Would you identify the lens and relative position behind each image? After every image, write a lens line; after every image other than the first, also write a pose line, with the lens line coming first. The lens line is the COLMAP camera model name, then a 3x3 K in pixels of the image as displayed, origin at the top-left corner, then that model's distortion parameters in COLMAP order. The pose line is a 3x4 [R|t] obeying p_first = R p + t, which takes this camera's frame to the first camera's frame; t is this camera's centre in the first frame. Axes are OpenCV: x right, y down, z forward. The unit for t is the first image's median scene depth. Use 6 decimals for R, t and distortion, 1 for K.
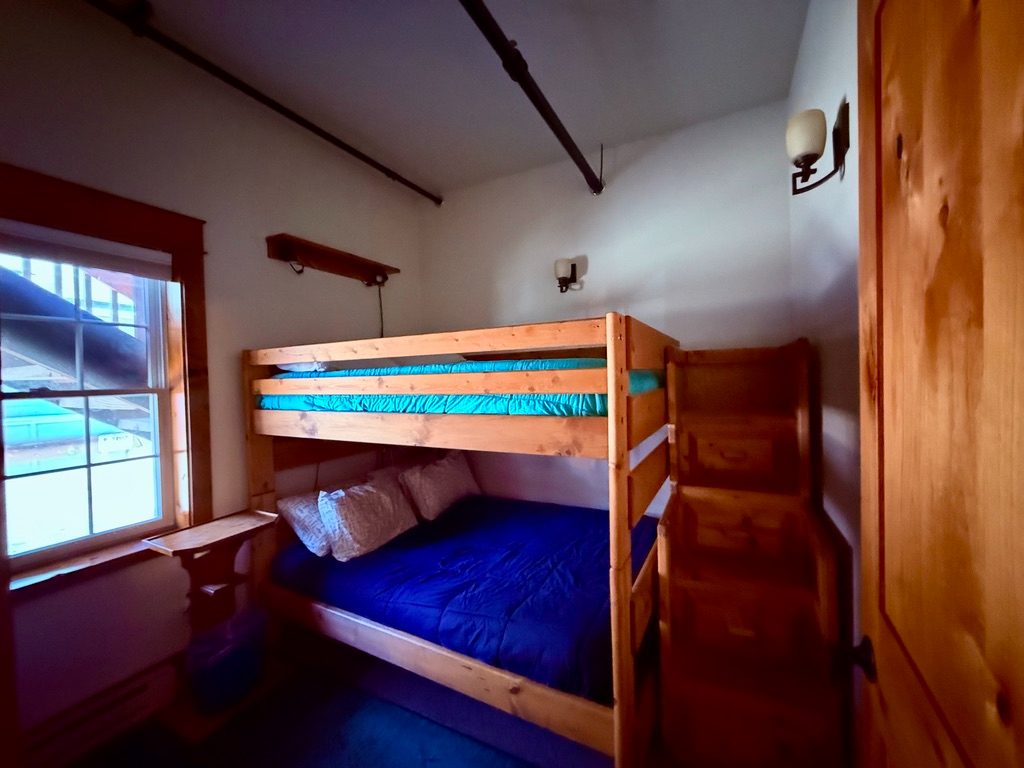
lens RADIAL K [[412.4, 0, 508.9], [0, 412.4, 387.6], [0, 0, 1]] dist [-0.001942, 0.000001]
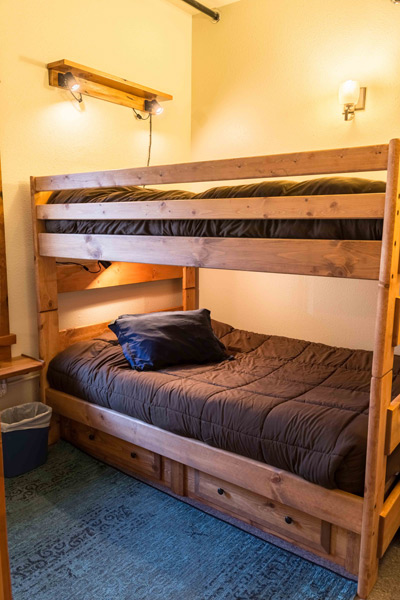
lens RADIAL K [[464.4, 0, 200.7], [0, 464.4, 296.5], [0, 0, 1]] dist [0.006860, 0.000868]
pose [[0.987285, 0.059332, -0.147473, -0.024463], [-0.039849, 0.990486, 0.131717, 0.051166], [0.153885, -0.124165, 0.980256, -0.182193]]
